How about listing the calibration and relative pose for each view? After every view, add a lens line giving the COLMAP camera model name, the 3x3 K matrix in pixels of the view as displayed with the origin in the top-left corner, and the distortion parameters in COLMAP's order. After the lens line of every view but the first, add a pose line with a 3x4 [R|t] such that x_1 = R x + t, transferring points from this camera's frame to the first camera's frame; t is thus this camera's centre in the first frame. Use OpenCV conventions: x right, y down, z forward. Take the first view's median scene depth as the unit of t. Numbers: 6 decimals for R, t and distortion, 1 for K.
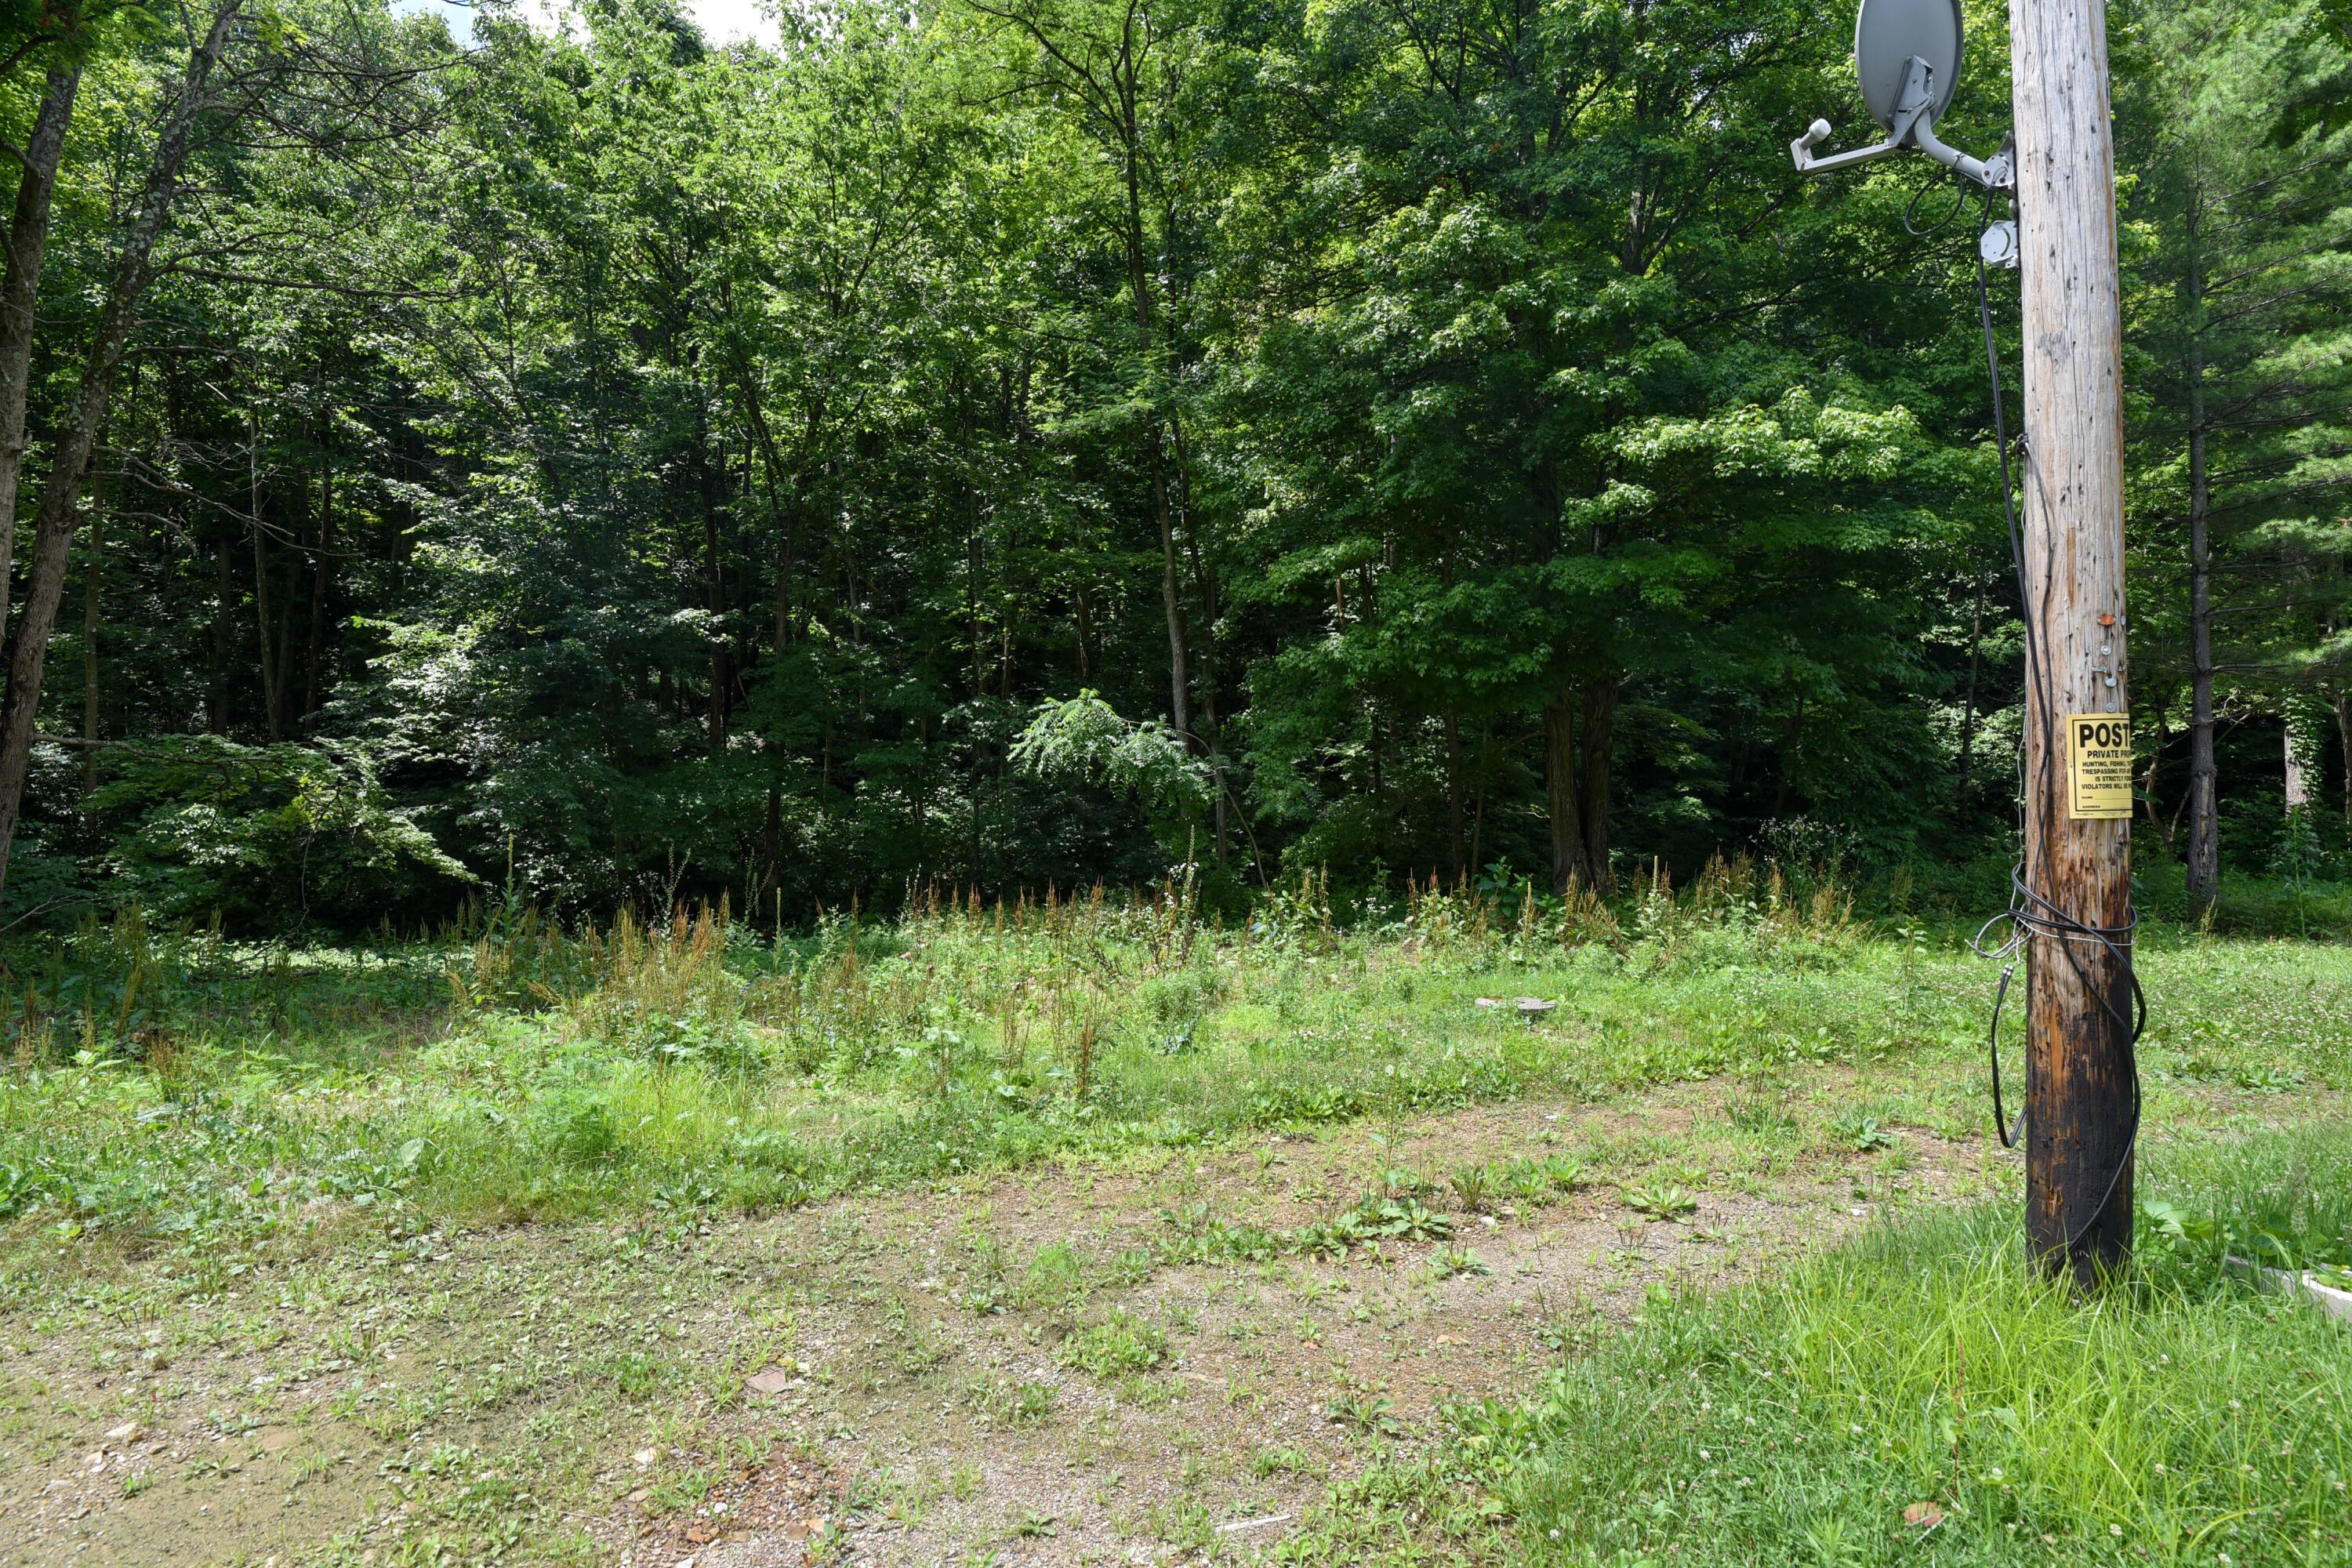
lens RADIAL K [[1152.9, 0, 1184.0], [0, 1152.9, 800.7], [0, 0, 1]] dist [-0.034706, 0.000967]
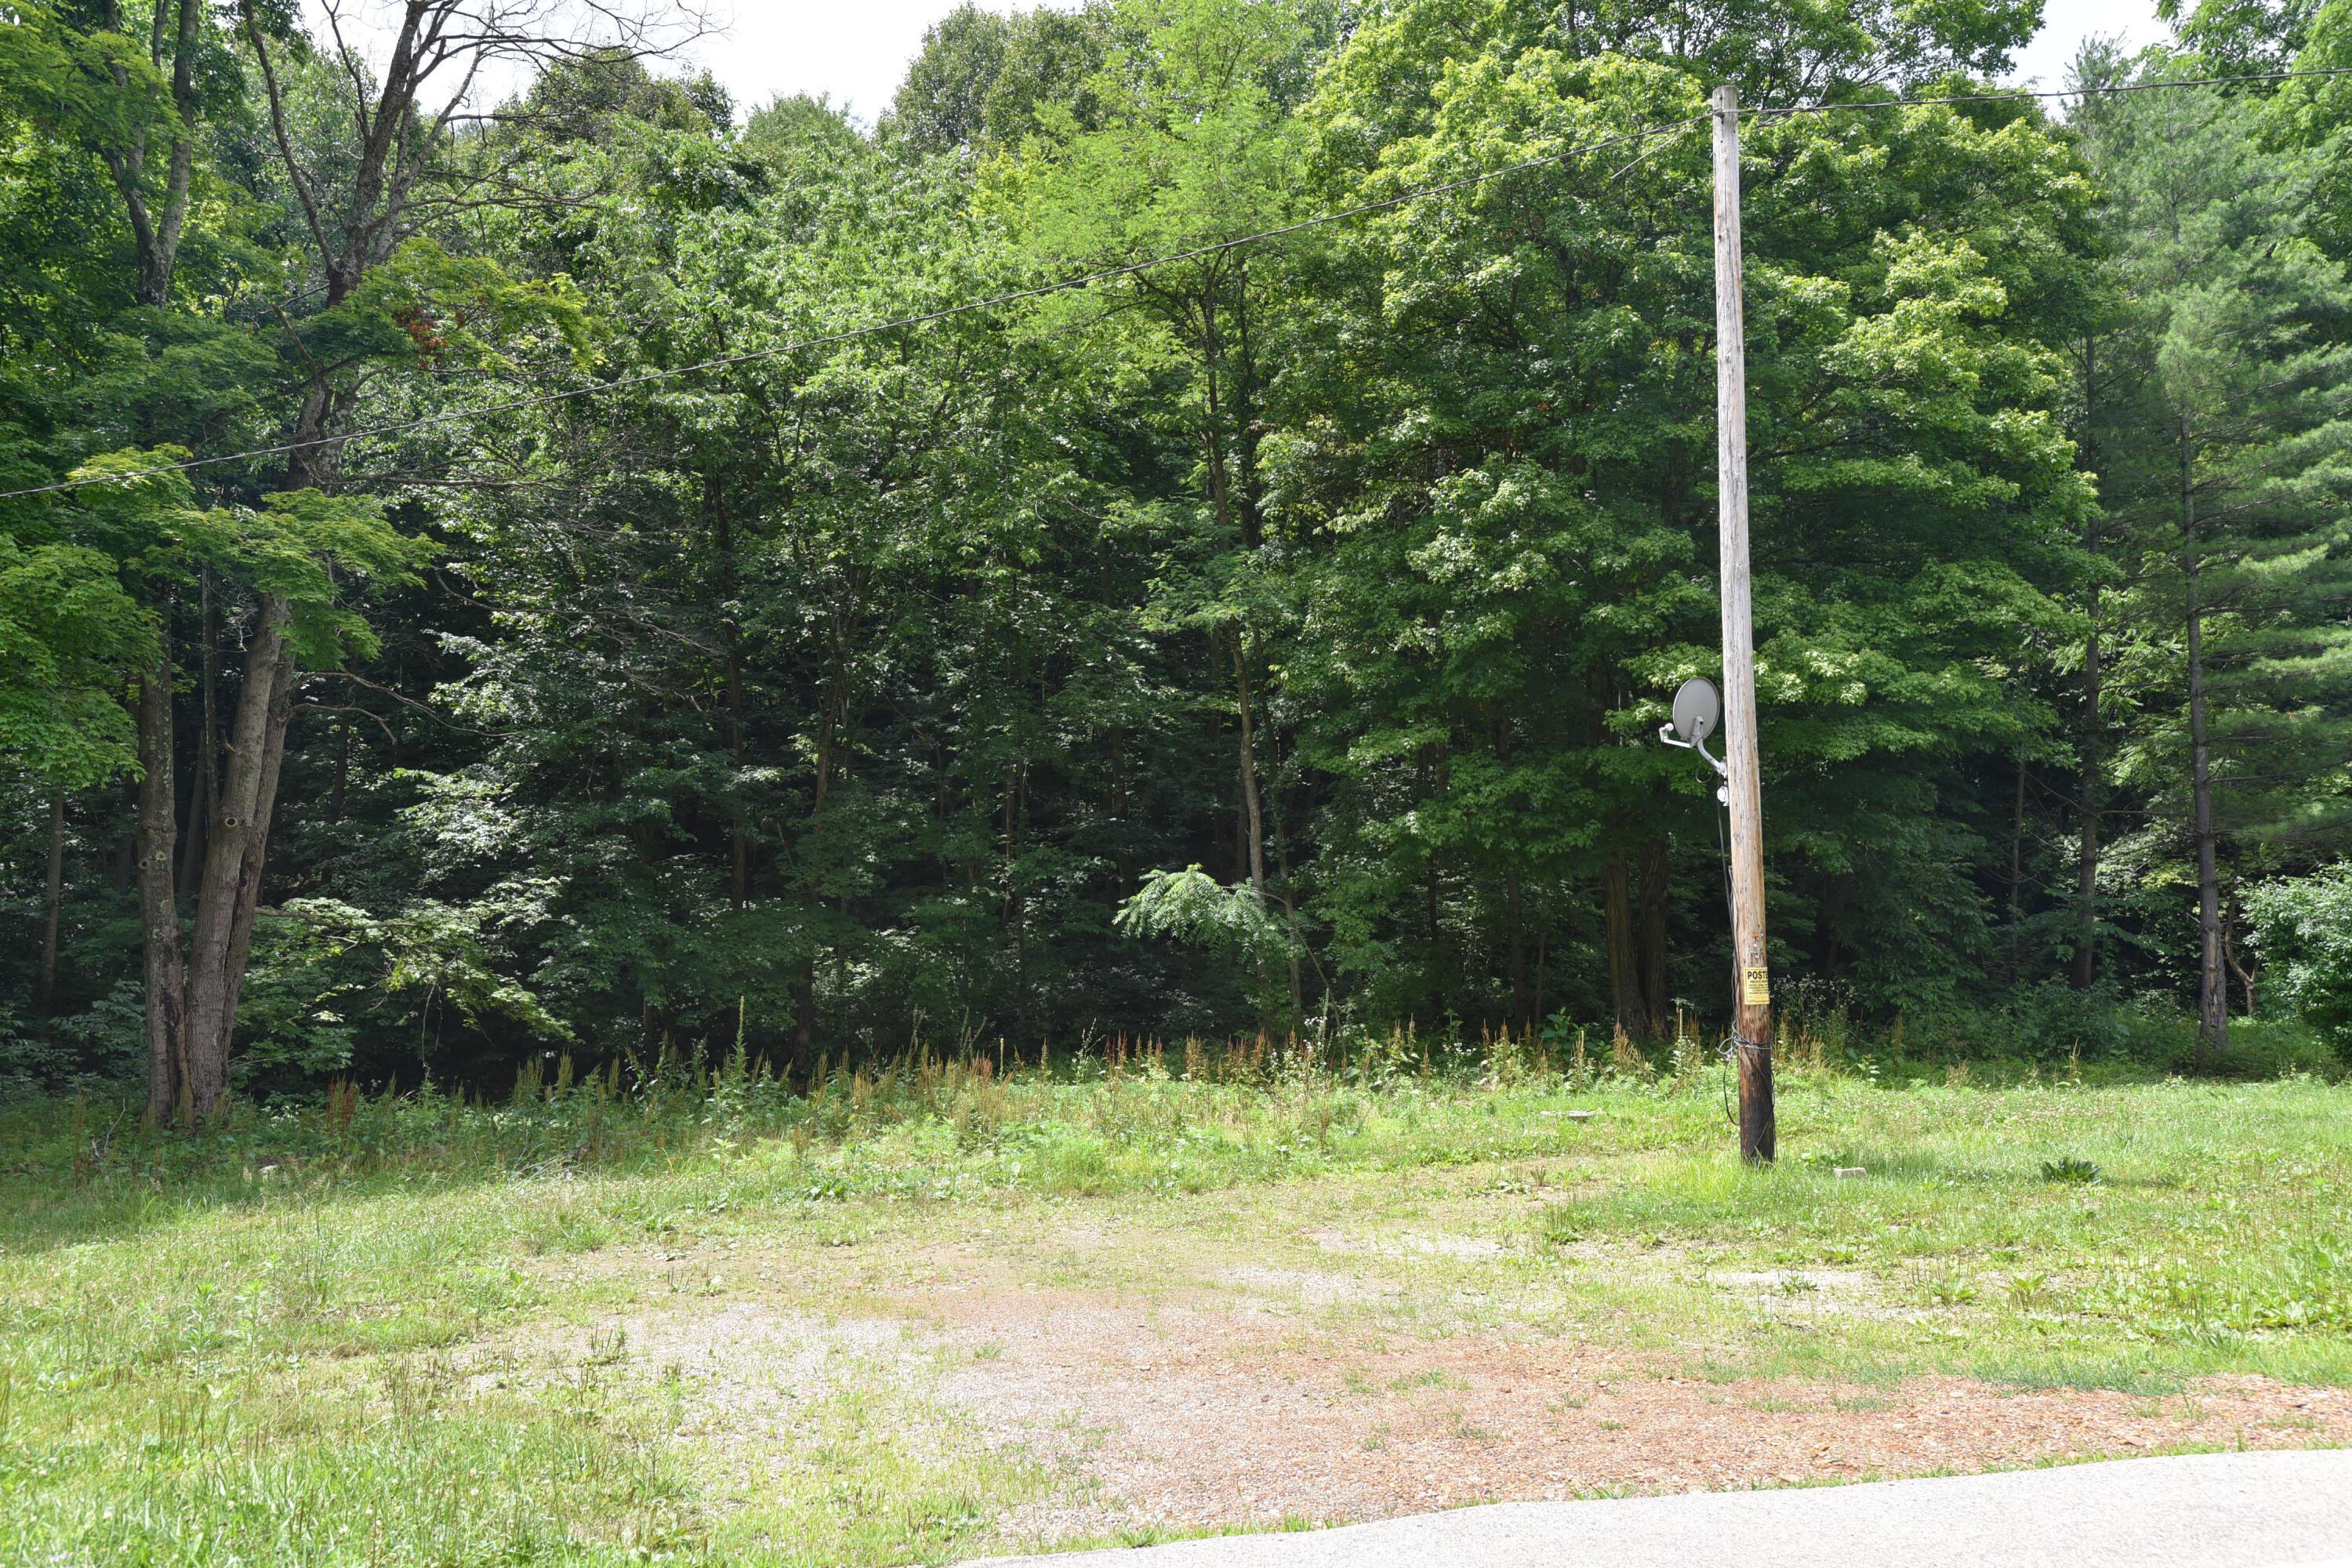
lens RADIAL K [[1655.8, 0, 1155.2], [0, 1655.8, 782.5], [0, 0, 1]] dist [-0.010464, 0.001260]
pose [[0.999738, -0.003997, 0.022556, -0.124512], [0.005838, 0.996602, -0.082164, -0.032374], [-0.022151, 0.082274, 0.996364, -0.494151]]
